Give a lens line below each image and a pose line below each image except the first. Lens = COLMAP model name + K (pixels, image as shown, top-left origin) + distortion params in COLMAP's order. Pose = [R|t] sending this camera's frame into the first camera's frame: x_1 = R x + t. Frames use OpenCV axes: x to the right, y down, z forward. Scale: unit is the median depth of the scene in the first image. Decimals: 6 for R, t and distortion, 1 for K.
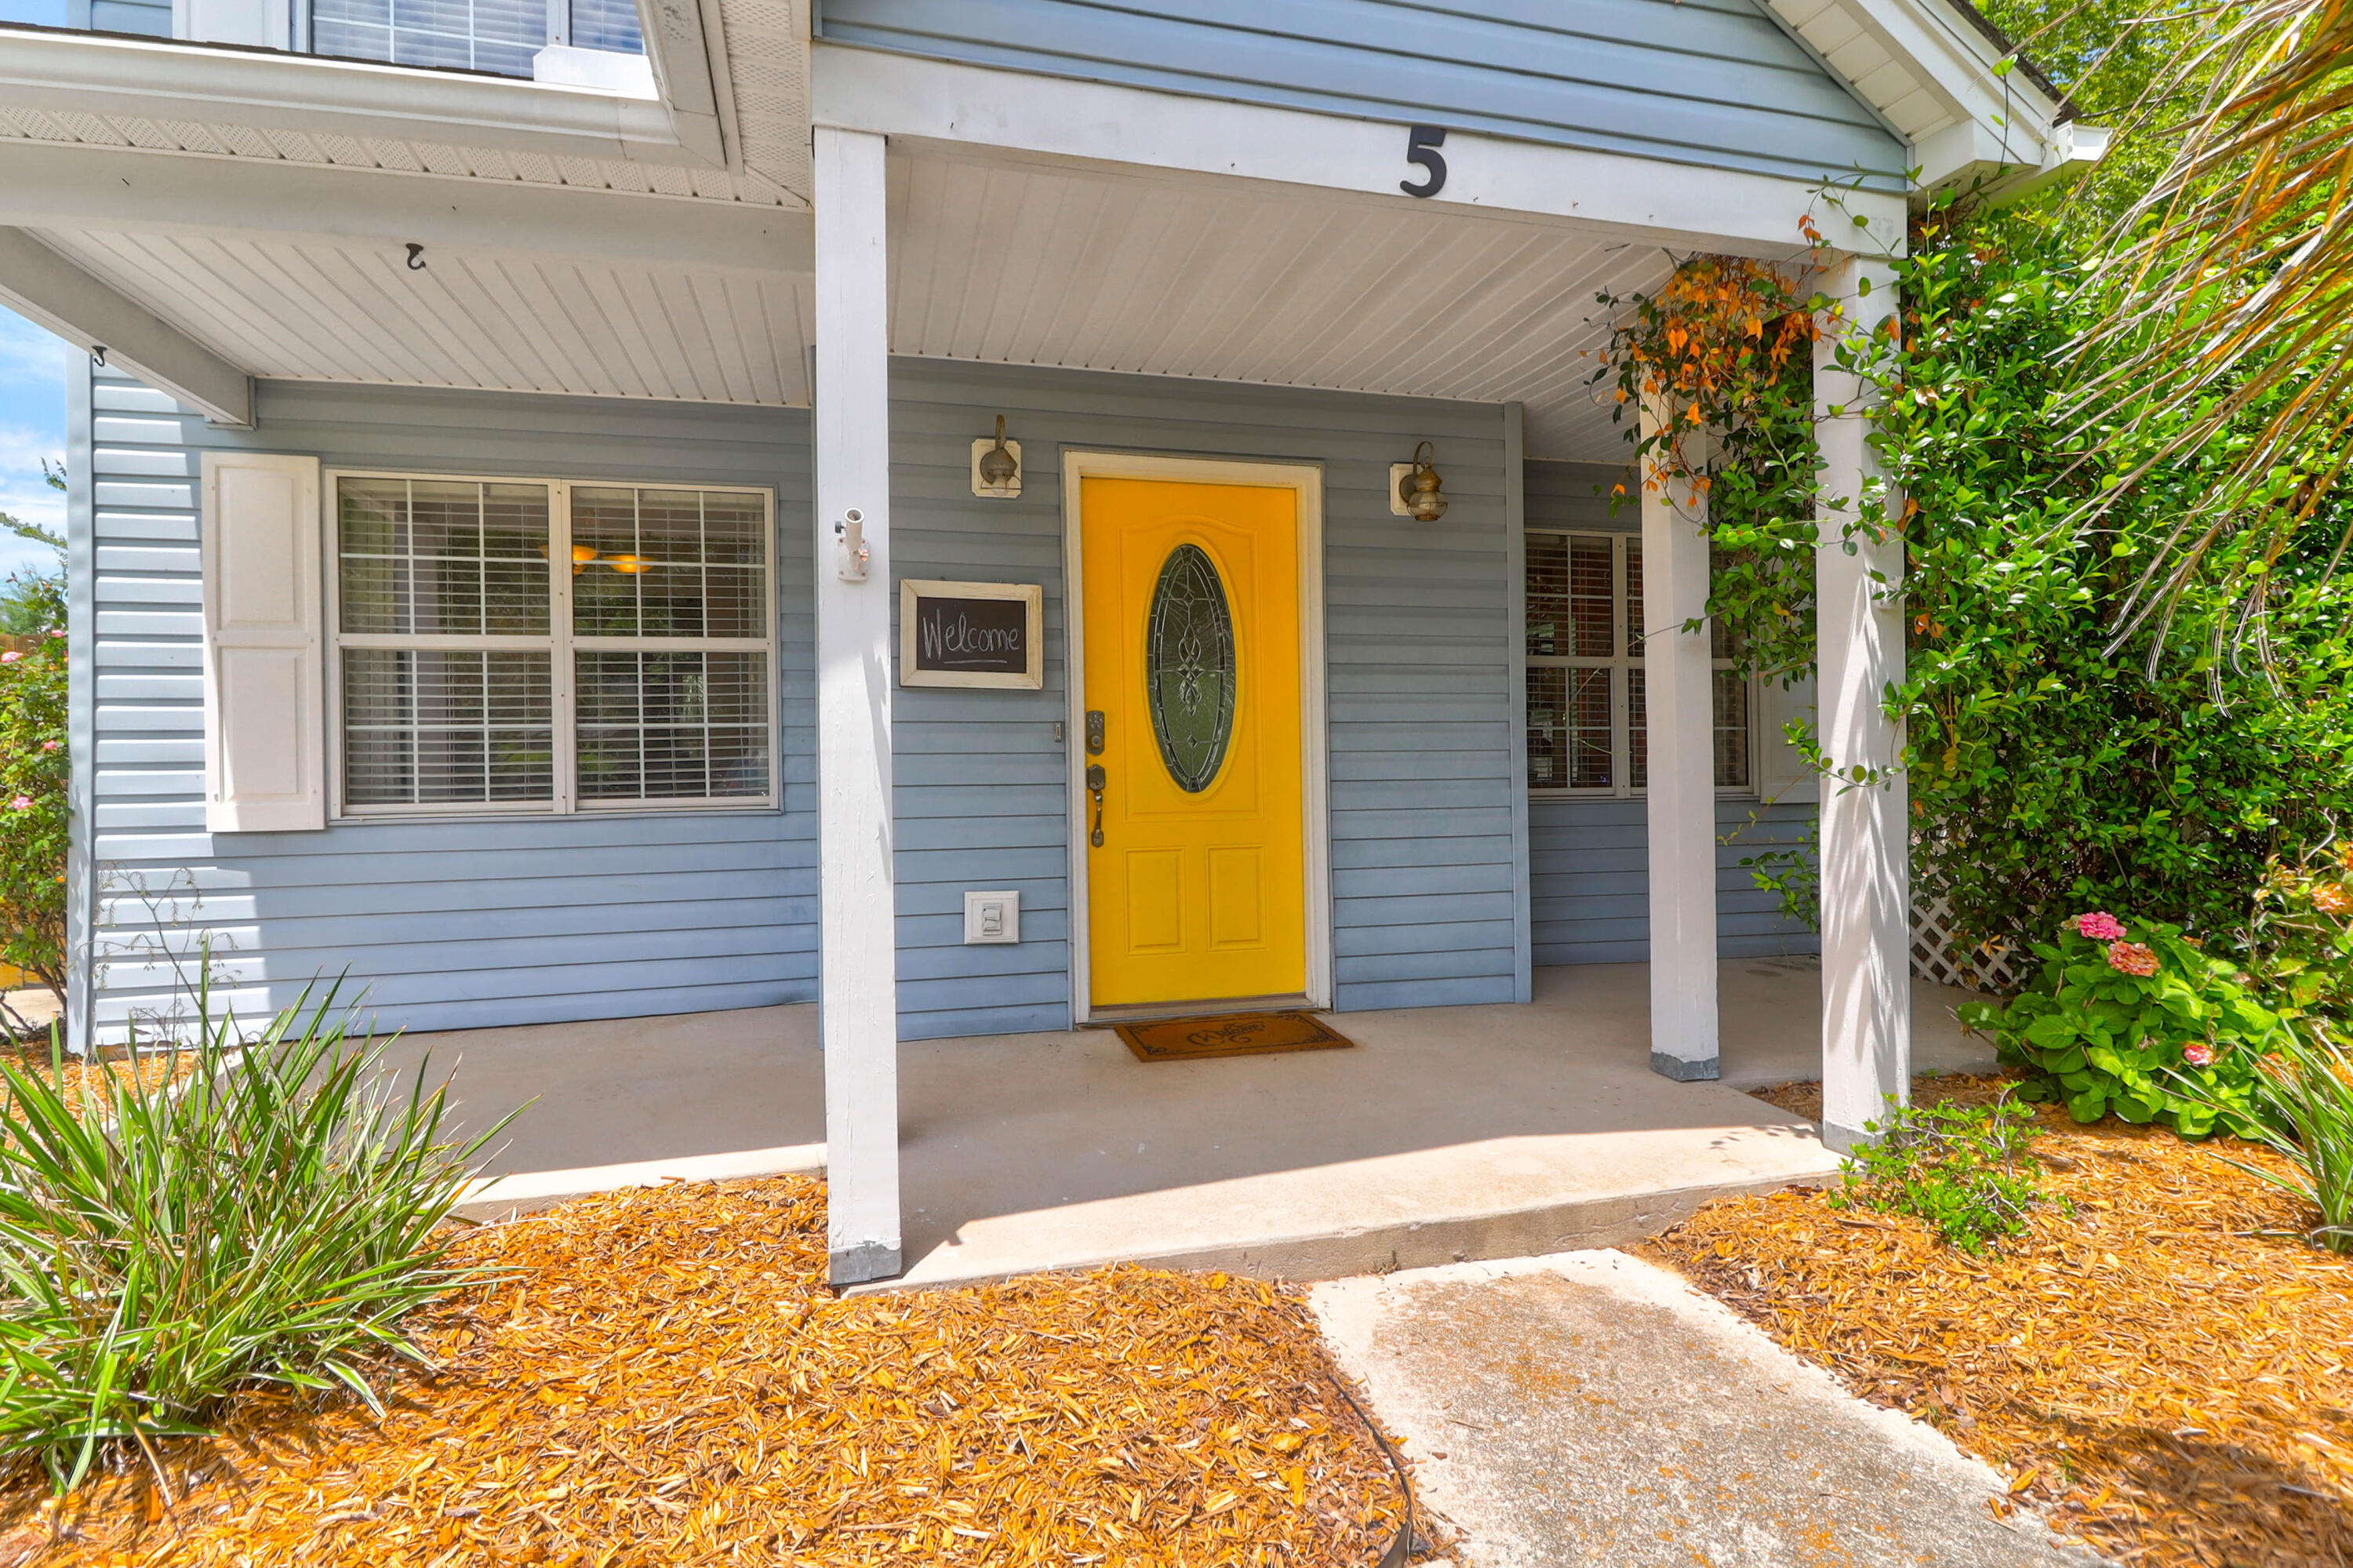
lens RADIAL K [[1164.8, 0, 1145.8], [0, 1164.8, 775.3], [0, 0, 1]] dist [0.021950, -0.000250]
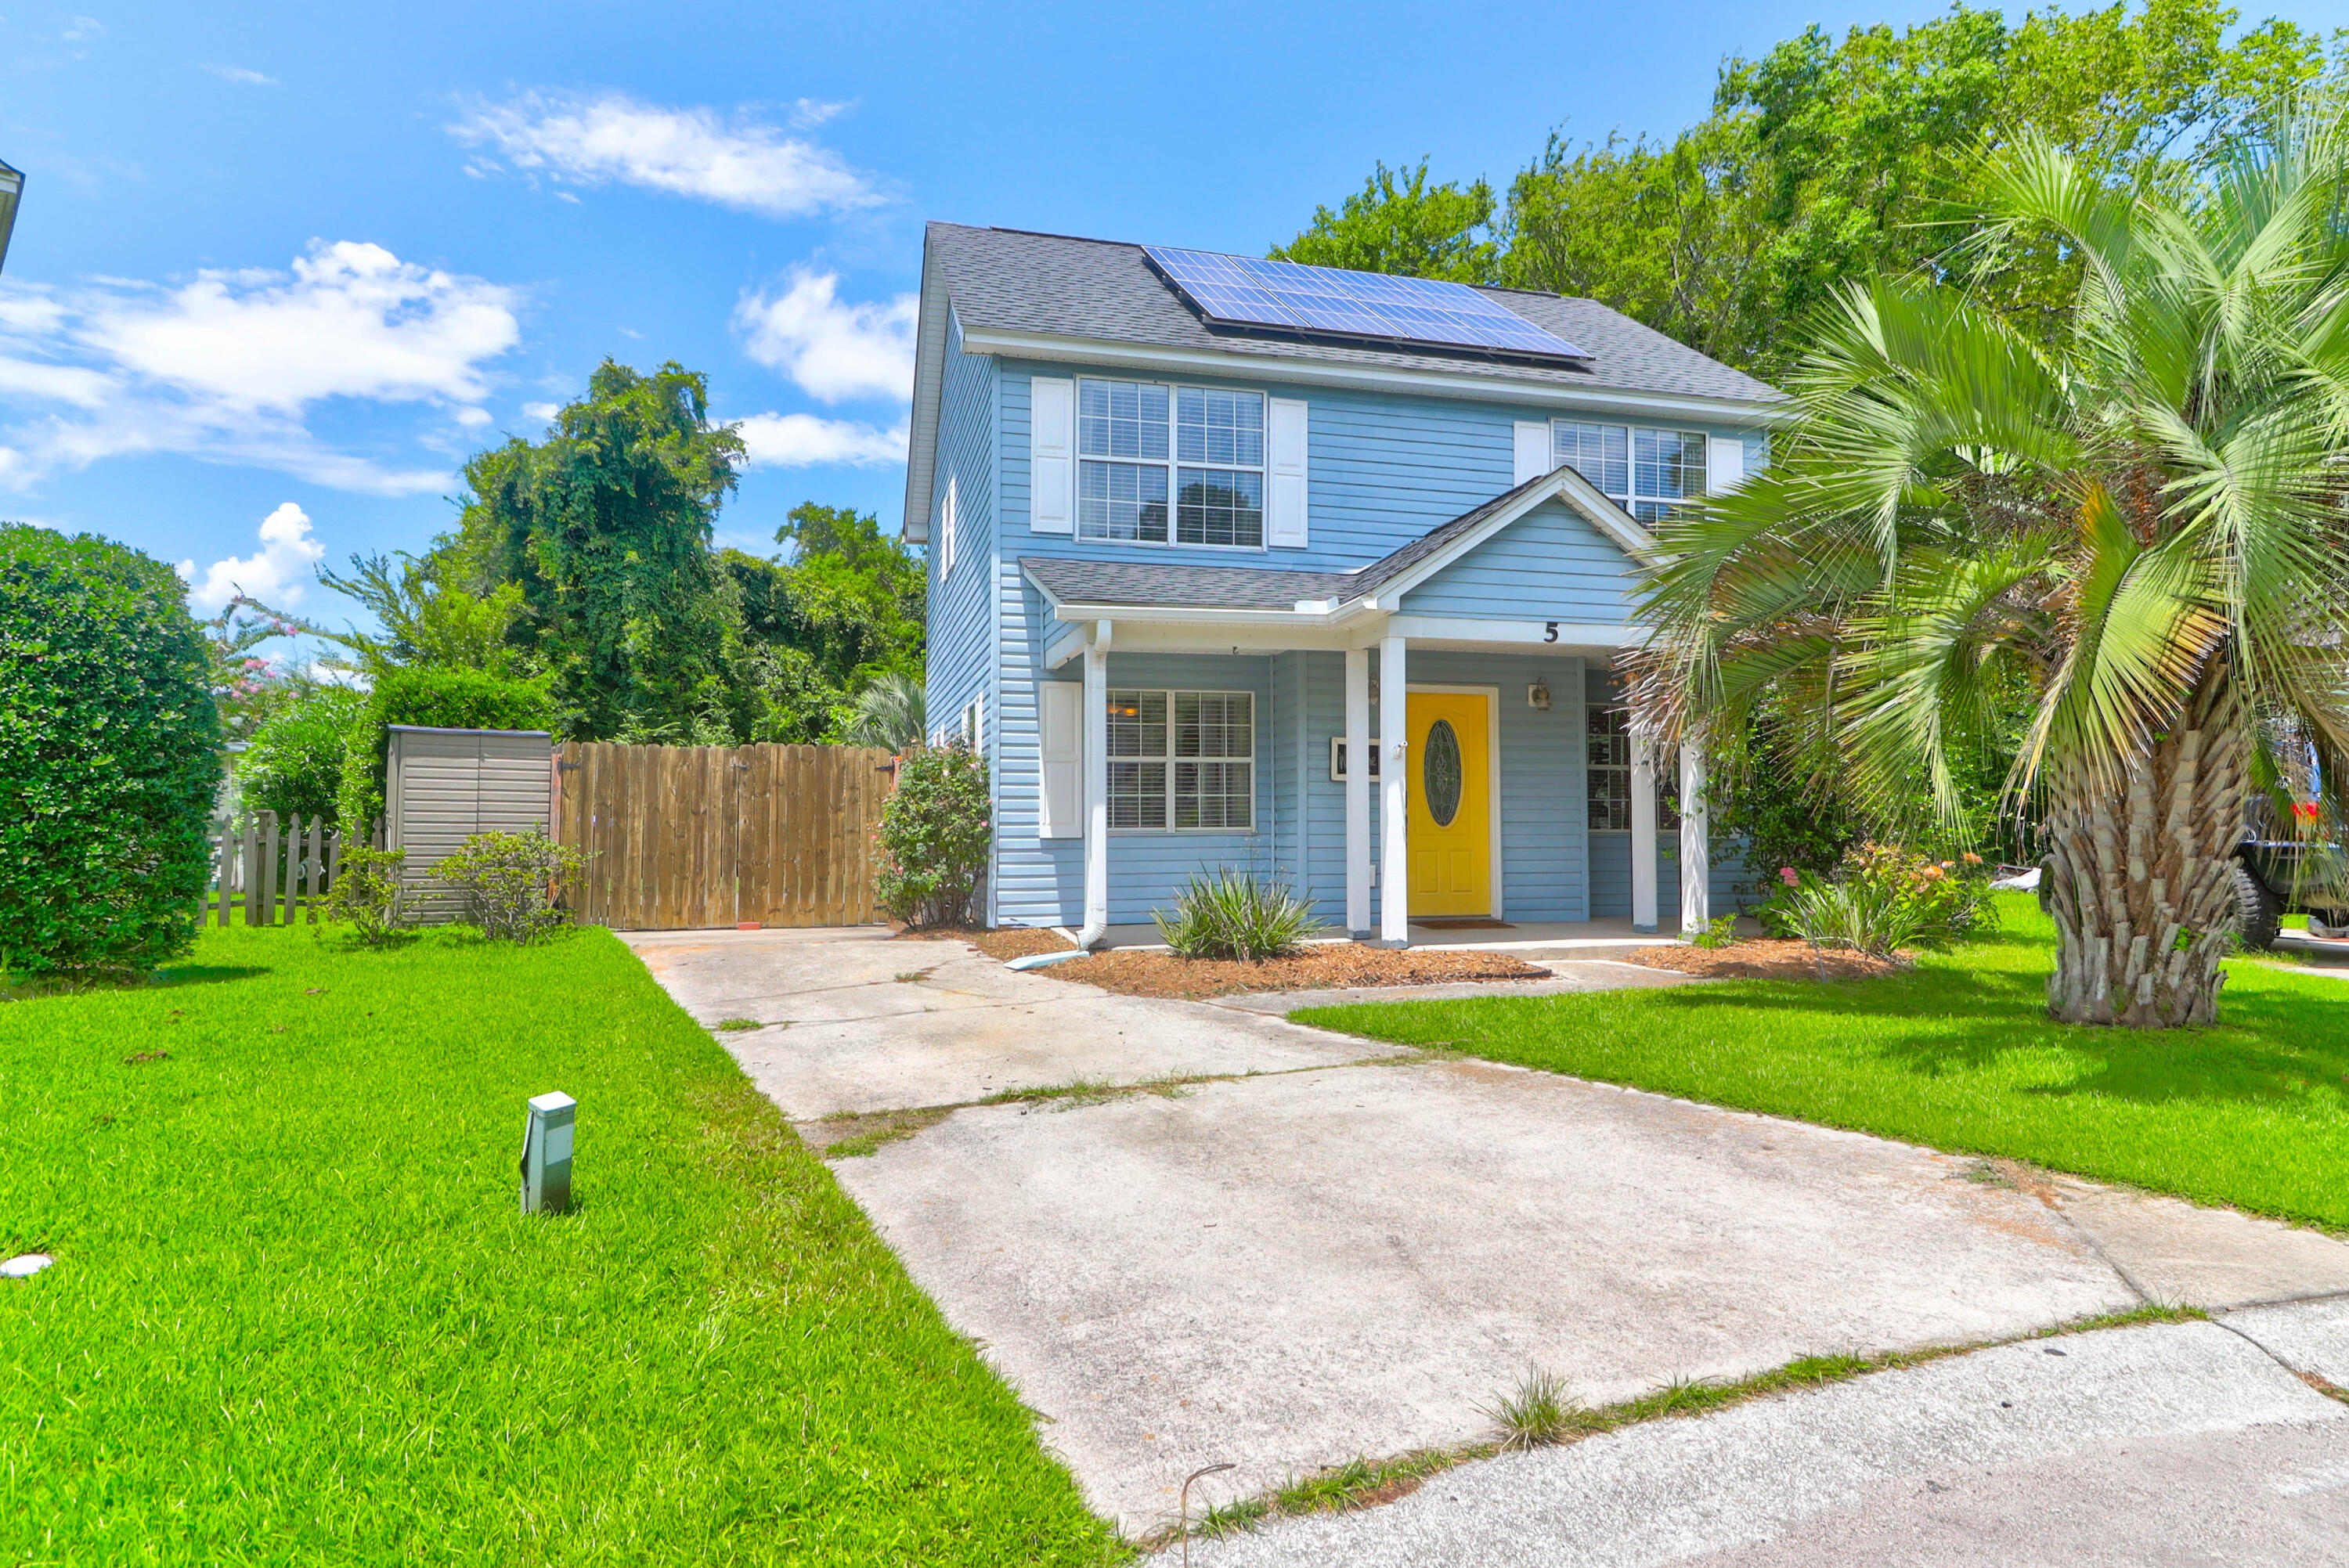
lens RADIAL K [[1440.4, 0, 1173.7], [0, 1440.4, 800.1], [0, 0, 1]] dist [0.018755, -0.006607]
pose [[0.999743, 0.008458, 0.021040, -0.581767], [-0.007641, 0.999224, -0.038634, 0.081772], [-0.021351, 0.038463, 0.999032, -1.939517]]
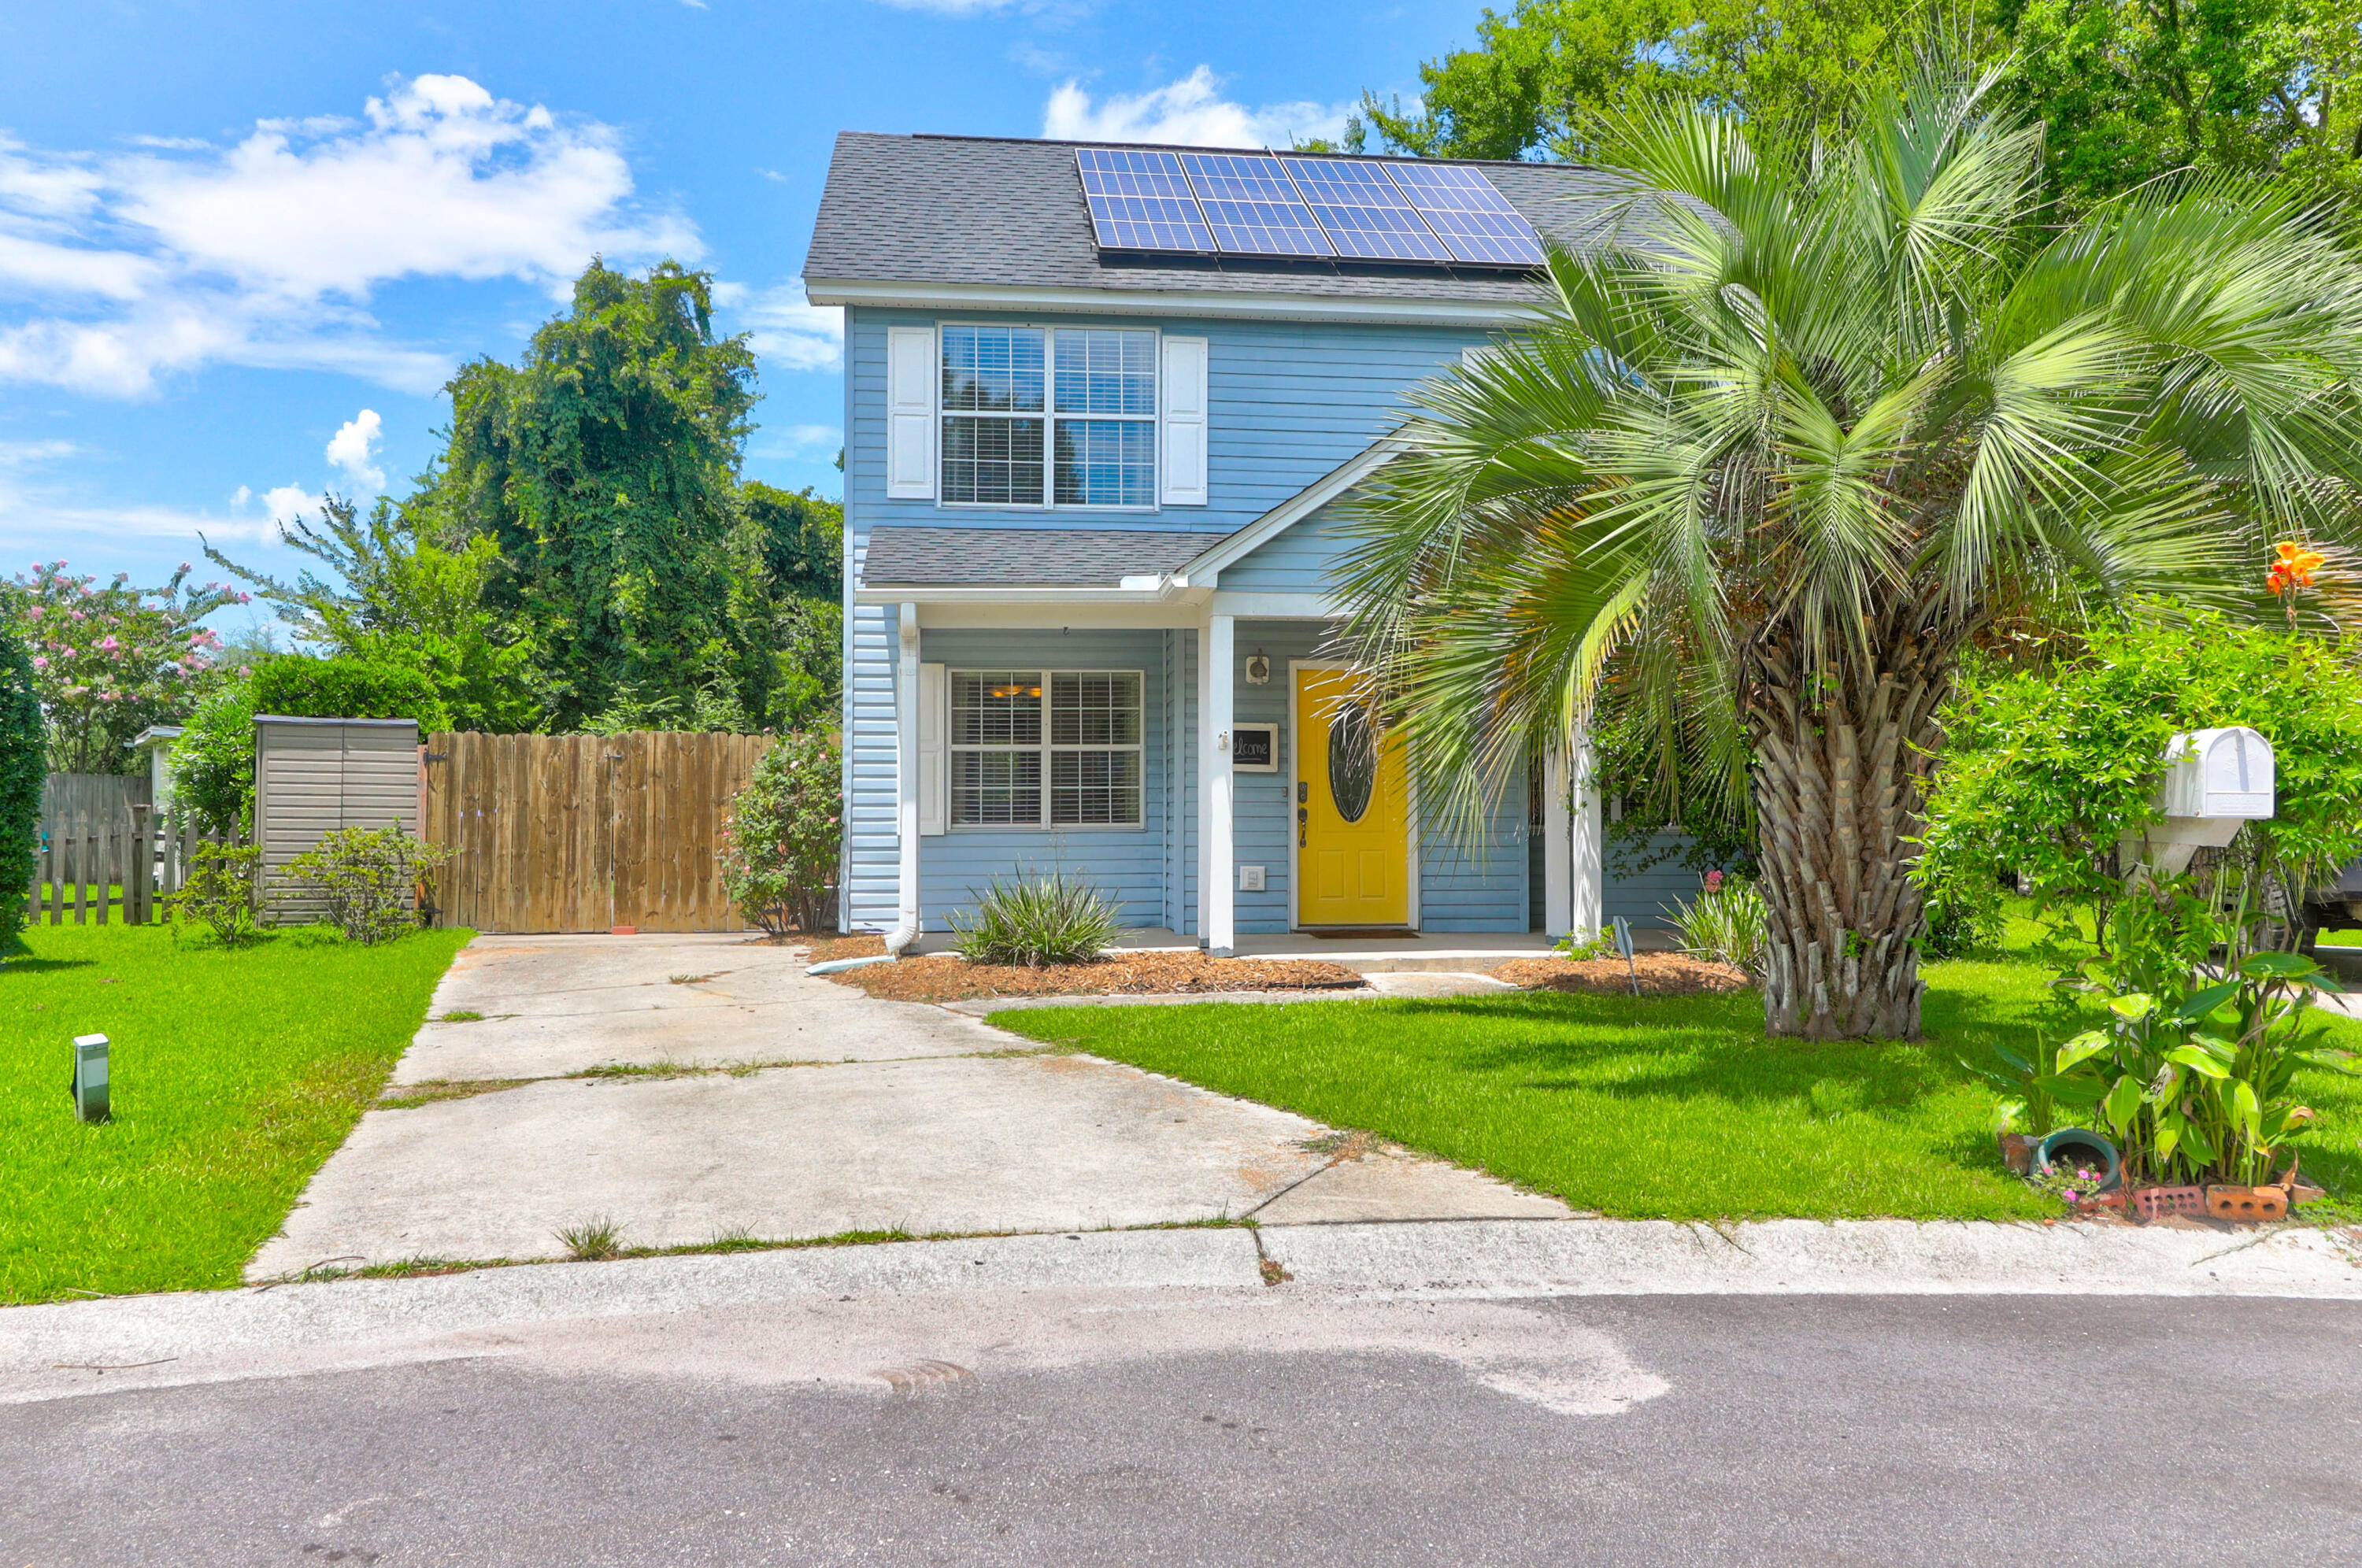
lens RADIAL K [[1982.9, 0, 1181.8], [0, 1982.9, 805.3], [0, 0, 1]] dist [-0.011848, 0.008889]
pose [[0.990981, 0.007659, -0.133785, 0.218936], [-0.011101, 0.999626, -0.025002, 0.077811], [0.133543, 0.026262, 0.990695, -2.560857]]
